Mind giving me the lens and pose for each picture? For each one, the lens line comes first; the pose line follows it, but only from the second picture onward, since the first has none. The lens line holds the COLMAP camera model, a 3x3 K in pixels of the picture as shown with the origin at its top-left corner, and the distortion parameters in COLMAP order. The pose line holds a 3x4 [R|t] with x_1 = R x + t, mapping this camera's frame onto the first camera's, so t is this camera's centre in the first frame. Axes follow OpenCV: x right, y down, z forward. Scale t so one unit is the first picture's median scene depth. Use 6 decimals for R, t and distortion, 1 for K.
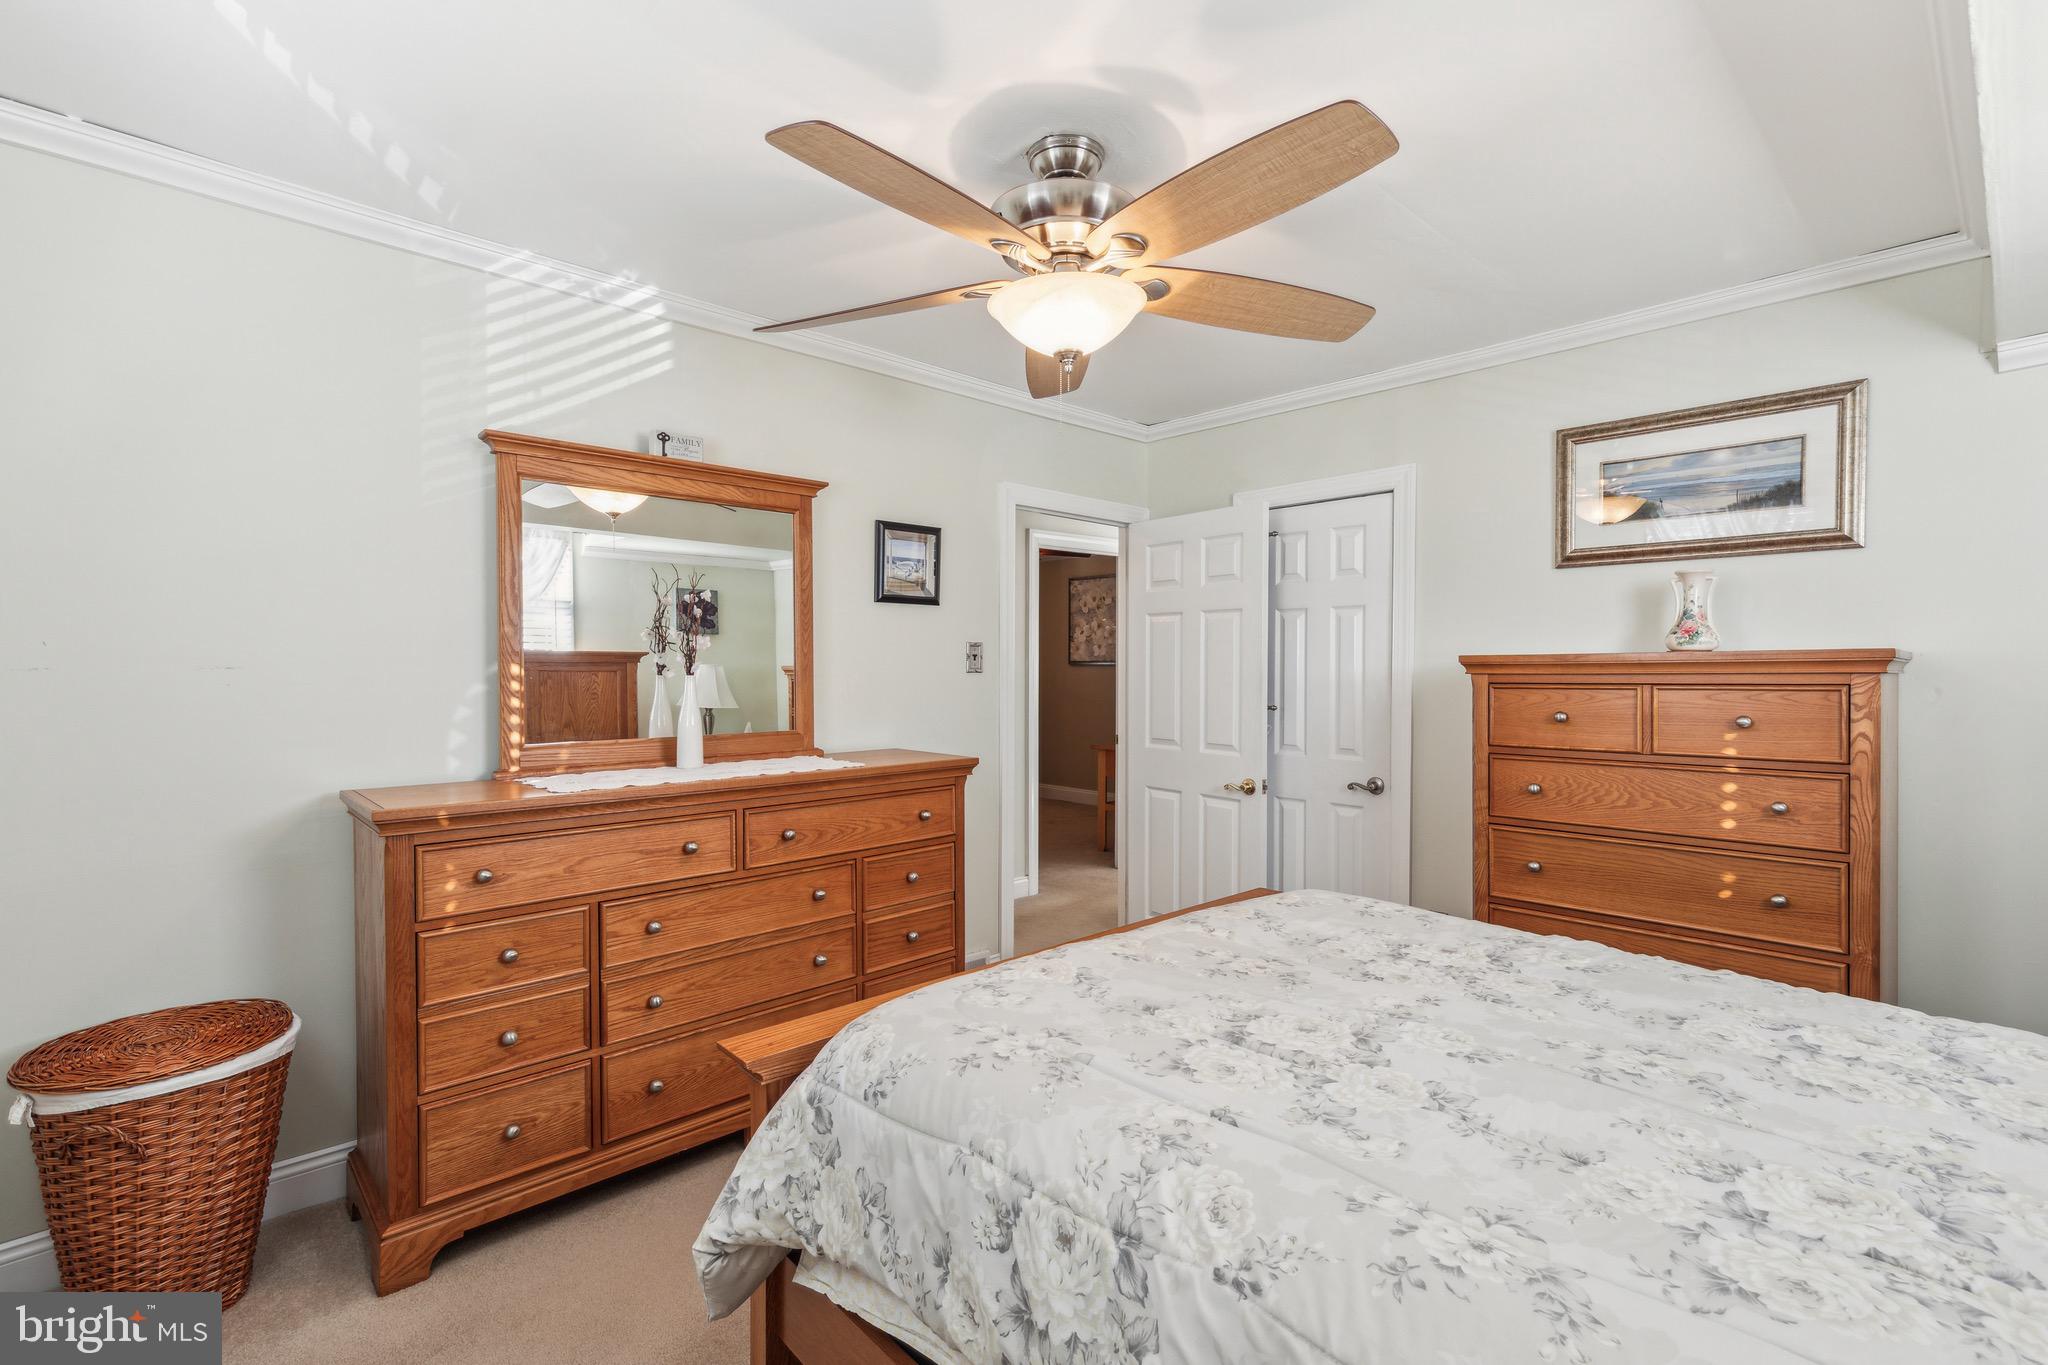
lens RADIAL K [[939.1, 0, 1018.9], [0, 939.1, 672.7], [0, 0, 1]] dist [0.002479, 0.000407]
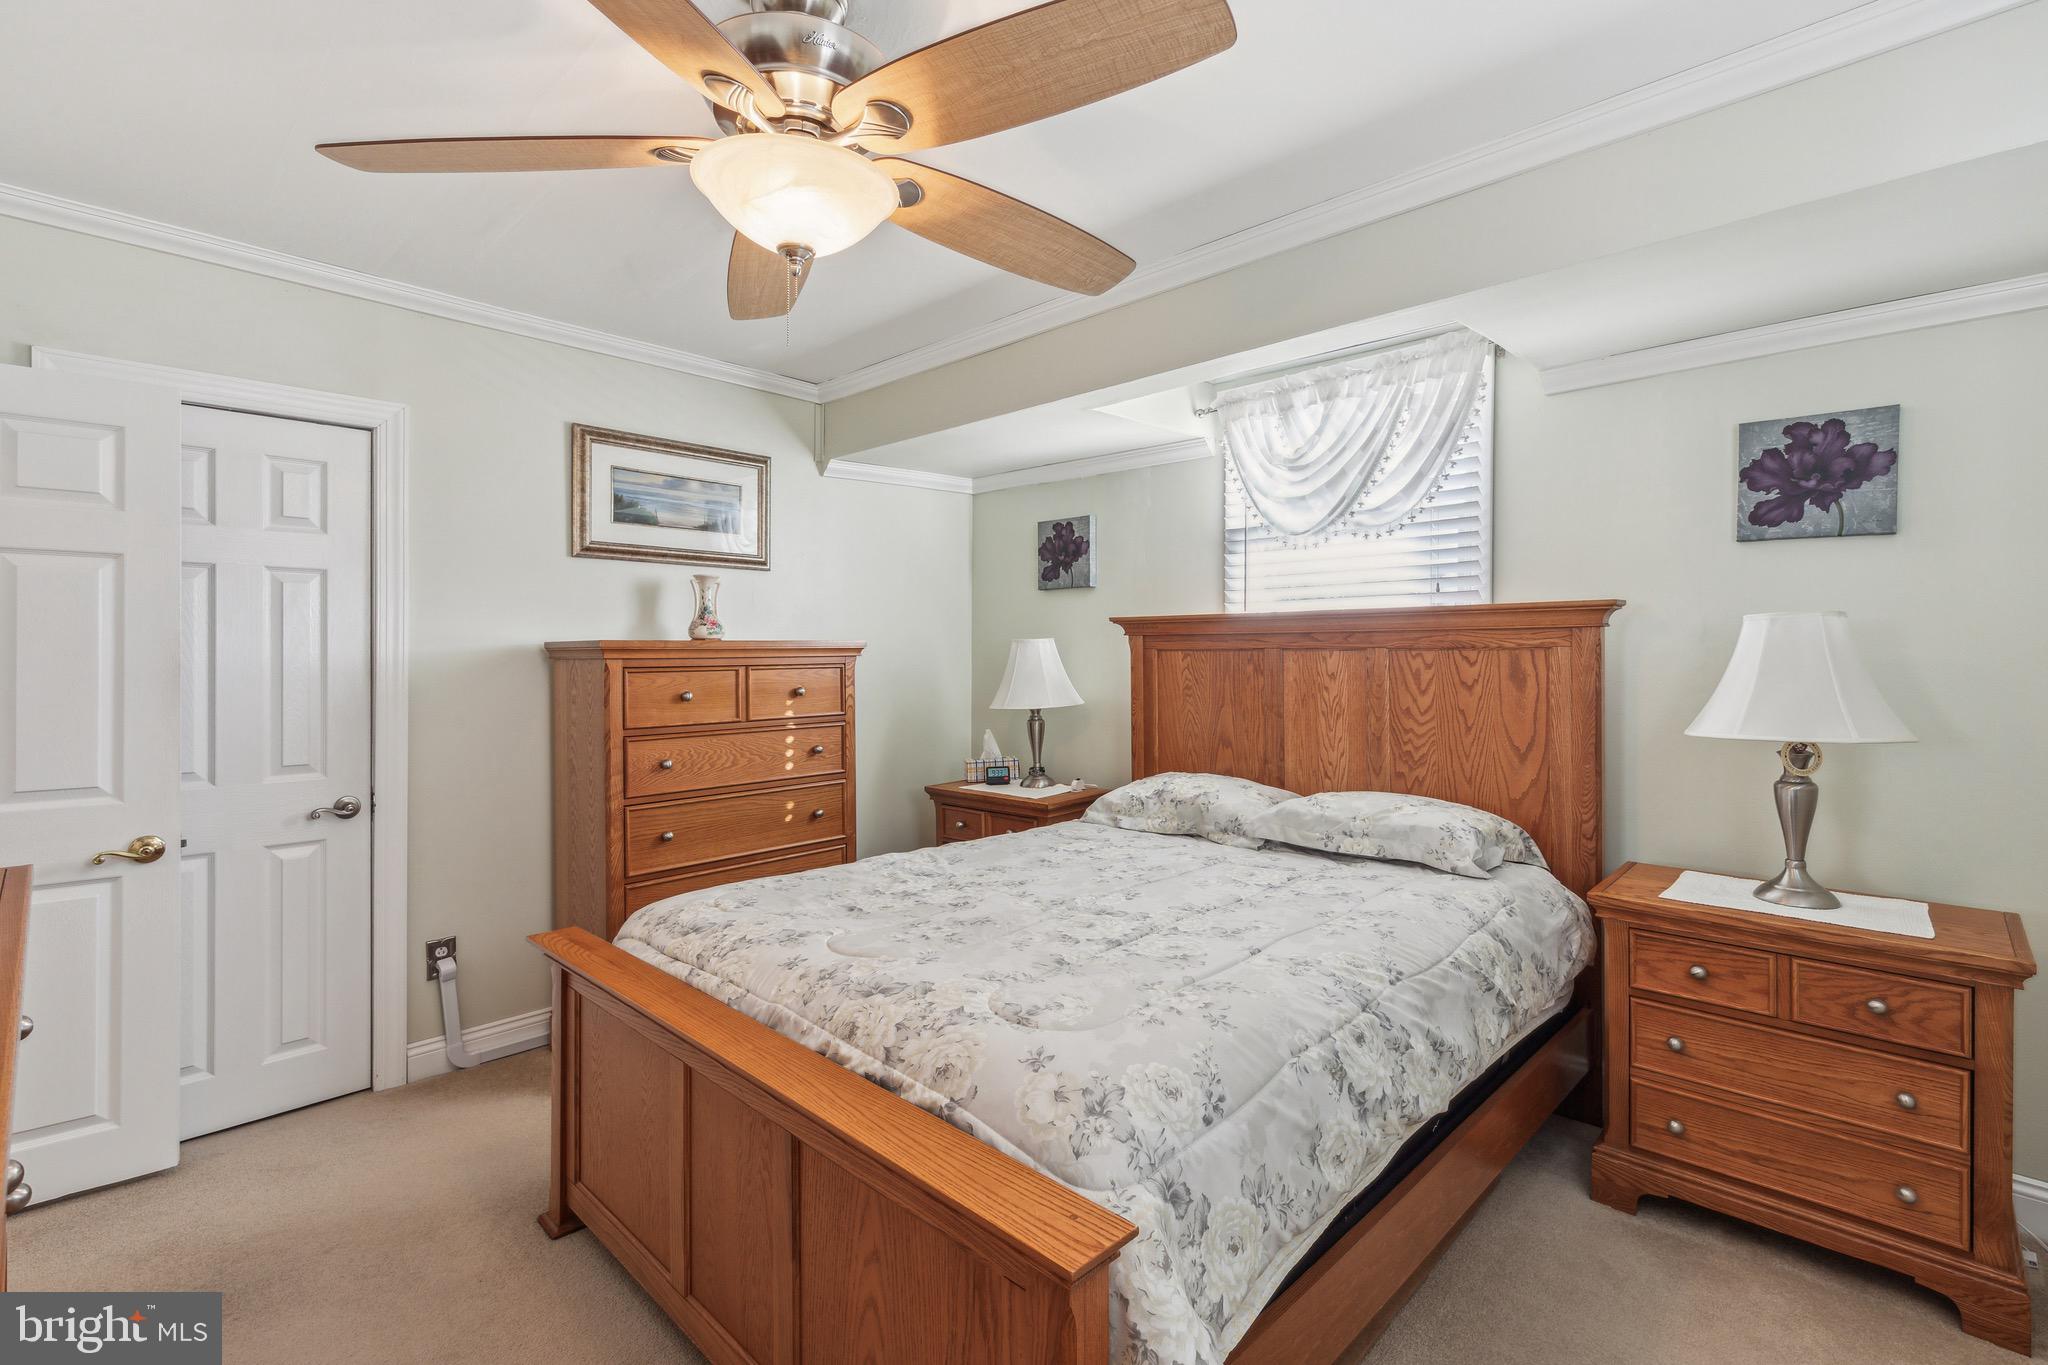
lens RADIAL K [[933.9, 0, 1038.1], [0, 933.9, 648.8], [0, 0, 1]] dist [0.016718, 0.000032]
pose [[-0.063748, 0.003867, 0.997959, -0.602401], [0.007419, 0.999967, -0.003401, -0.003380], [-0.997938, 0.007187, -0.063775, 0.690660]]
